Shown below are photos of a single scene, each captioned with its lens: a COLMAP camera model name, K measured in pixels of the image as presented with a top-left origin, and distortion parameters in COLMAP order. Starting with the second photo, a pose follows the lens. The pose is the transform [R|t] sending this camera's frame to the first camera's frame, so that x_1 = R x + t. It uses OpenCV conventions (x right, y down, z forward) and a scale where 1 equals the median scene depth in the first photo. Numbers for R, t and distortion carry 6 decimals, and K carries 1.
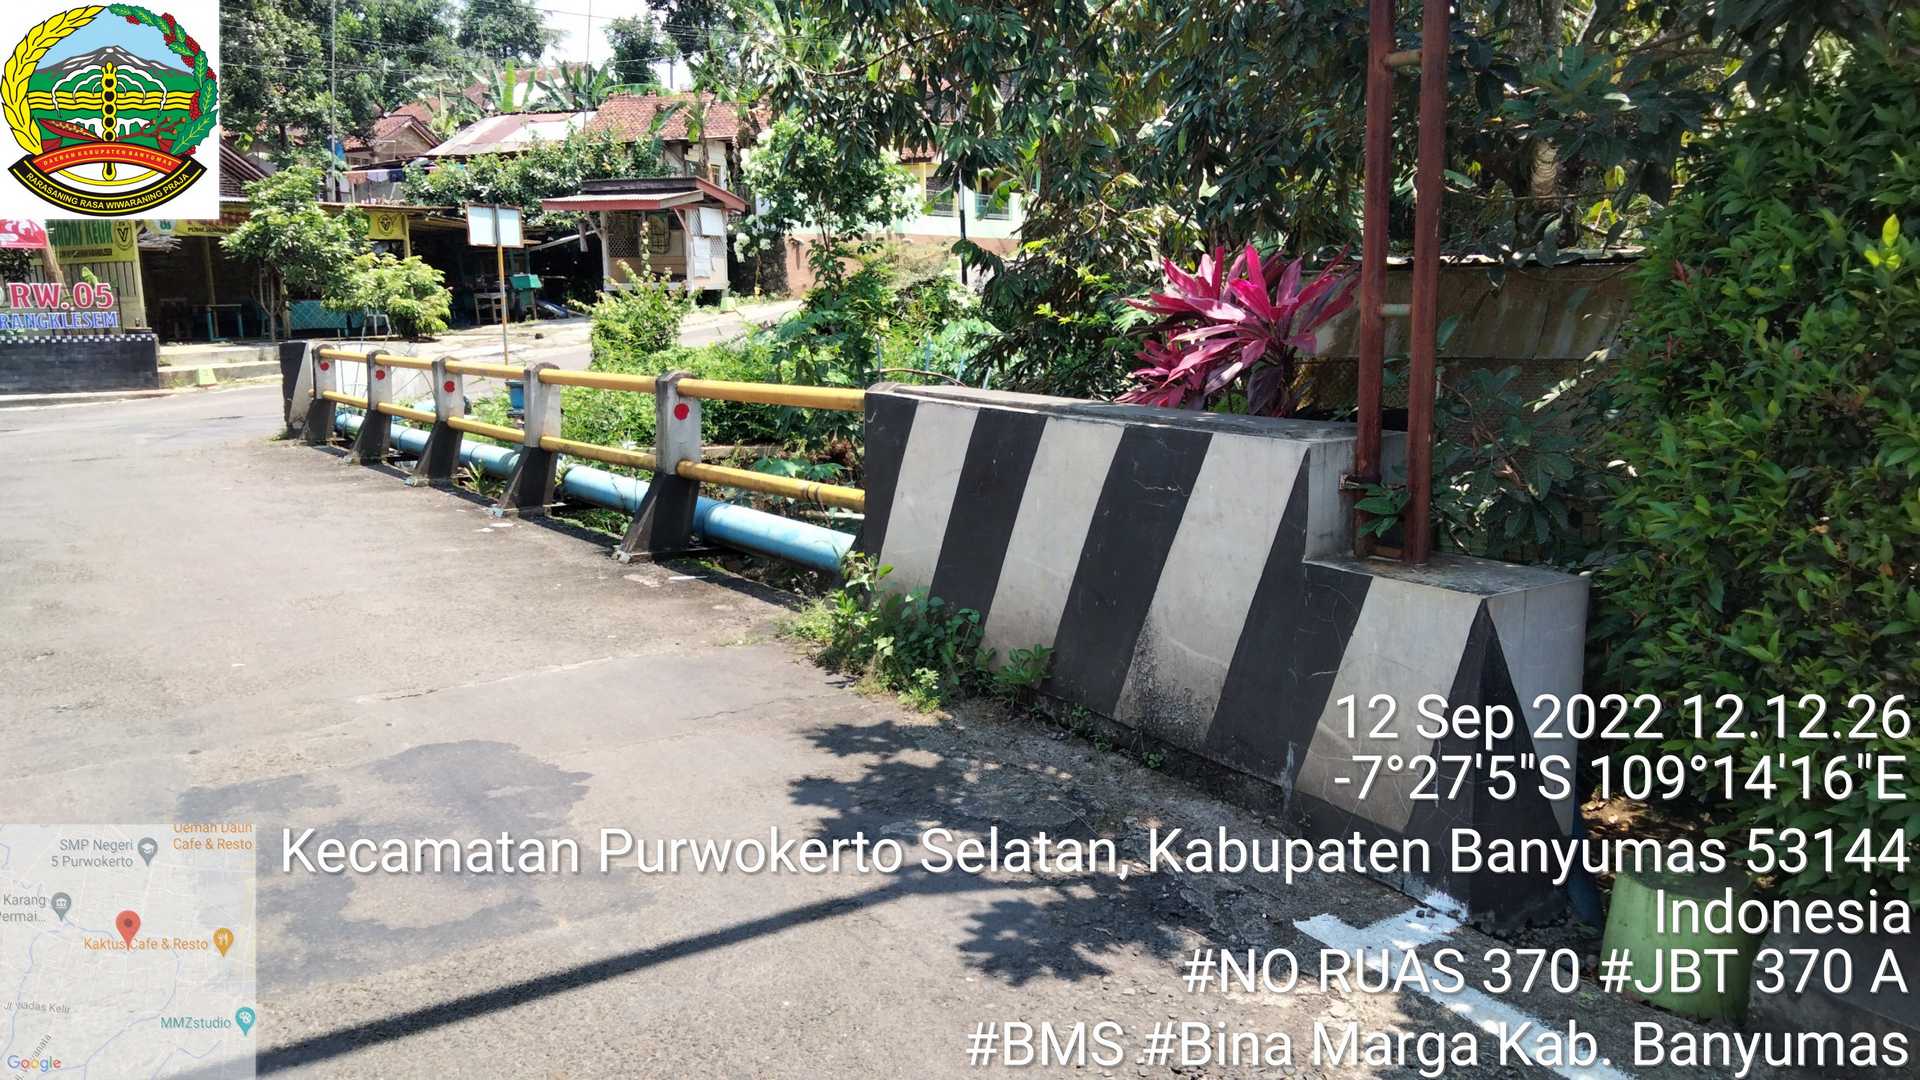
lens RADIAL K [[1451.9, 0, 958.1], [0, 1451.9, 575.3], [0, 0, 1]] dist [0.004859, 0.003830]
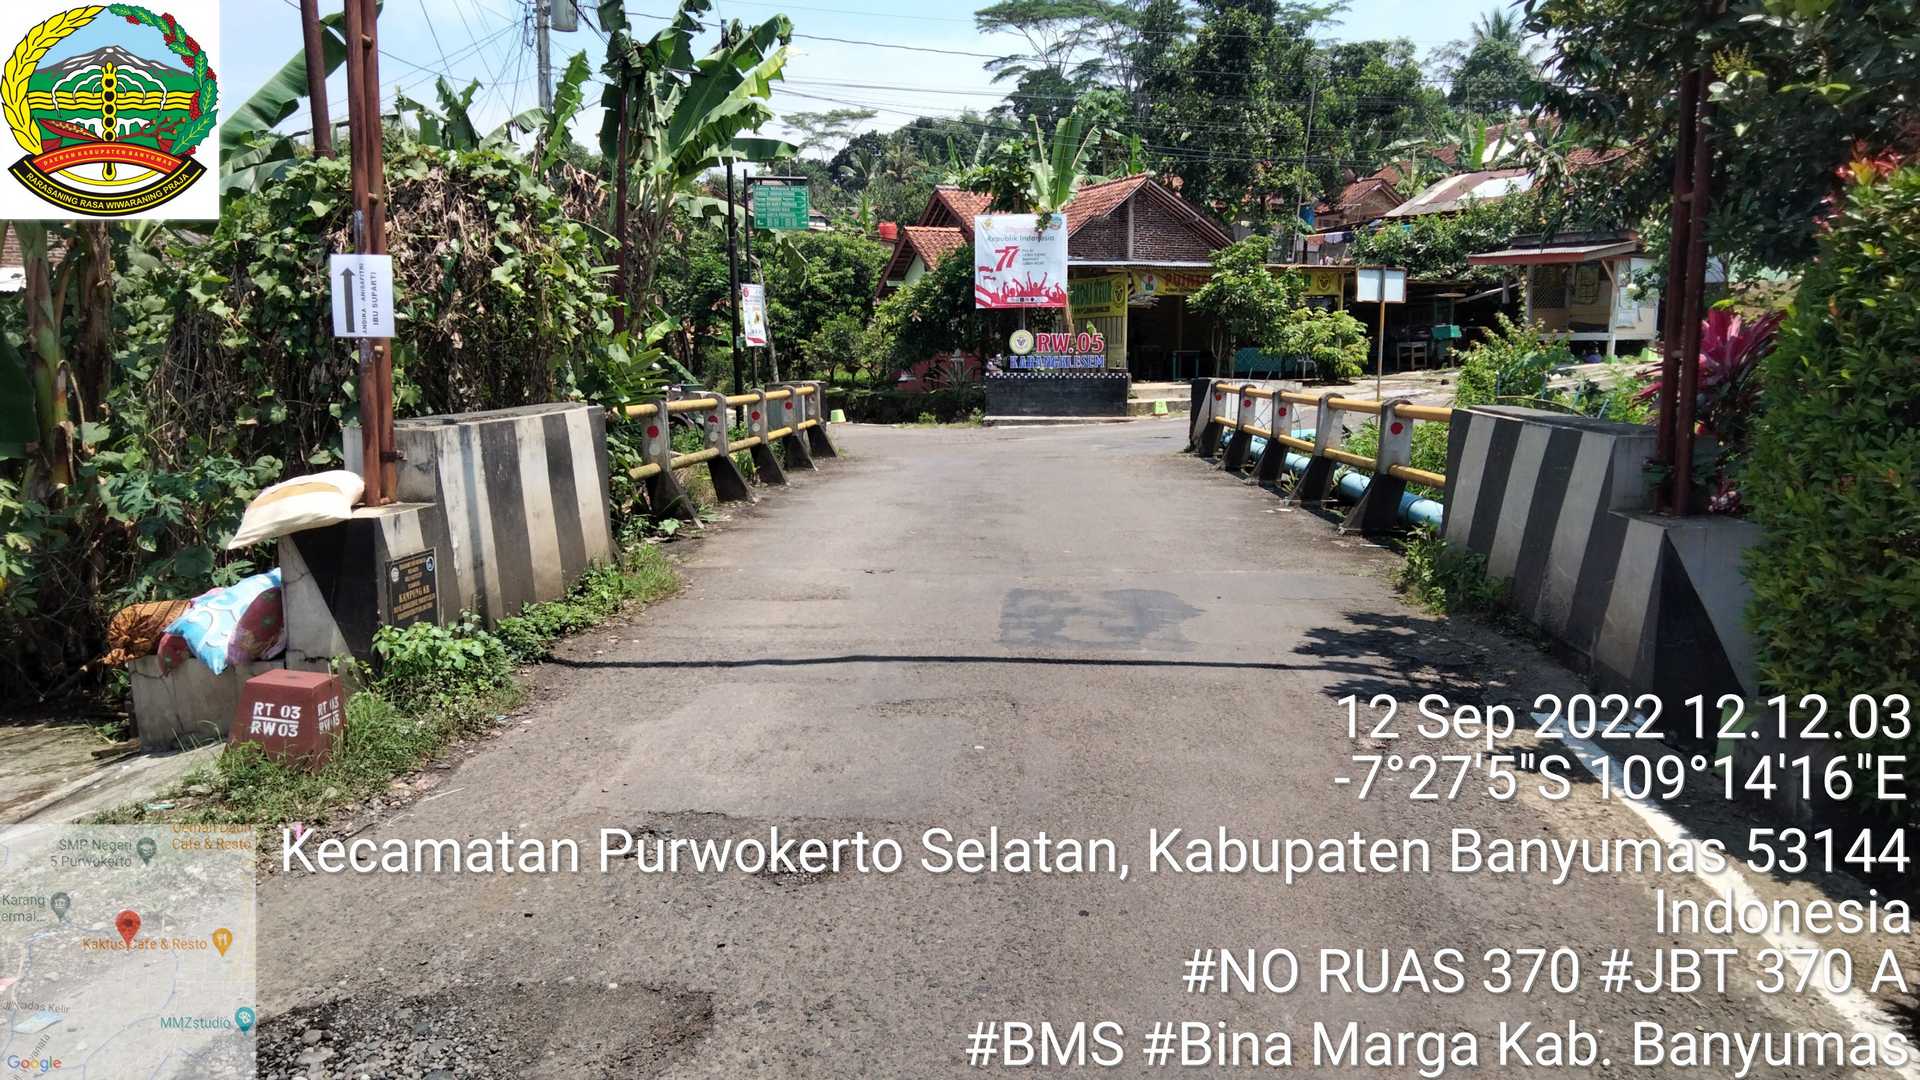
lens RADIAL K [[1451.9, 0, 958.1], [0, 1451.9, 575.3], [0, 0, 1]] dist [0.004859, 0.003830]
pose [[0.803829, 0.099598, -0.586463, 0.072944], [-0.118918, 0.992888, 0.005627, 0.016303], [0.582853, 0.065218, 0.809956, -0.083250]]
